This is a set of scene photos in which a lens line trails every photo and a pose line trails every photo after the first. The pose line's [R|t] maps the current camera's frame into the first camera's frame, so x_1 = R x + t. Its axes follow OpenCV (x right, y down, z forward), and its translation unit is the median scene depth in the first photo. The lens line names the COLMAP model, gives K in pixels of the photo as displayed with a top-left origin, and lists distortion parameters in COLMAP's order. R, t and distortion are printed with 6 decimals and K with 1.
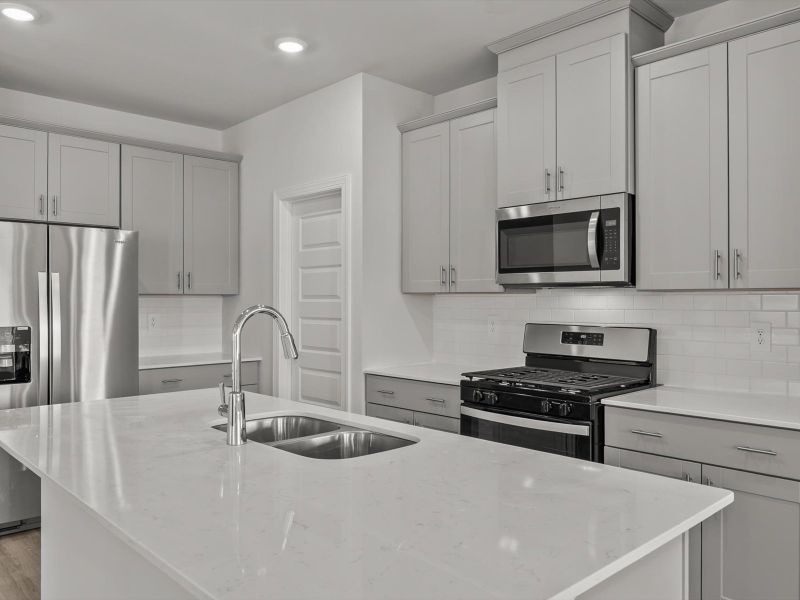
lens RADIAL K [[627.0, 0, 400.0], [0, 627.0, 300.0], [0, 0, 1]] dist [-0.027527, -0.002141]
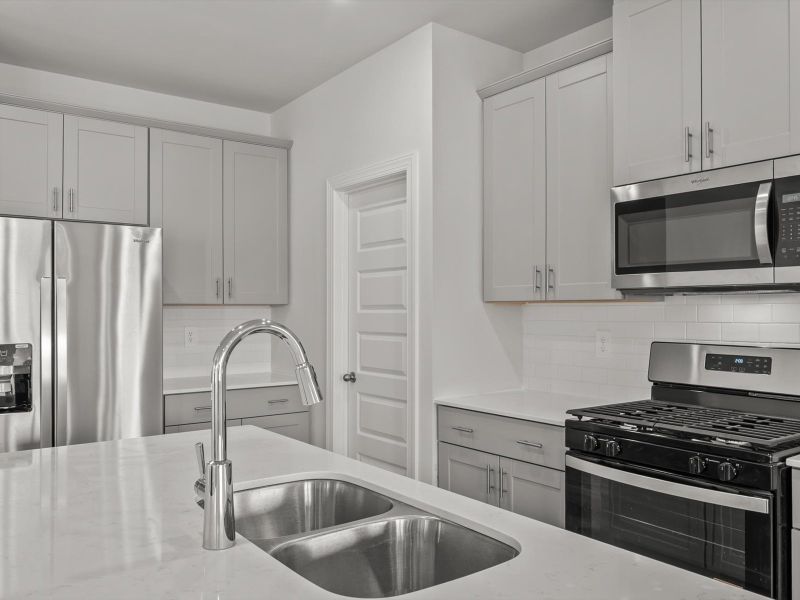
lens RADIAL K [[654.0, 0, 400.0], [0, 654.0, 300.0], [0, 0, 1]] dist [-0.001686, -0.000803]
pose [[0.992894, -0.003078, -0.118961, -0.003353], [0.001035, 0.999851, -0.017229, 0.000778], [0.118997, 0.016984, 0.992749, 0.191372]]
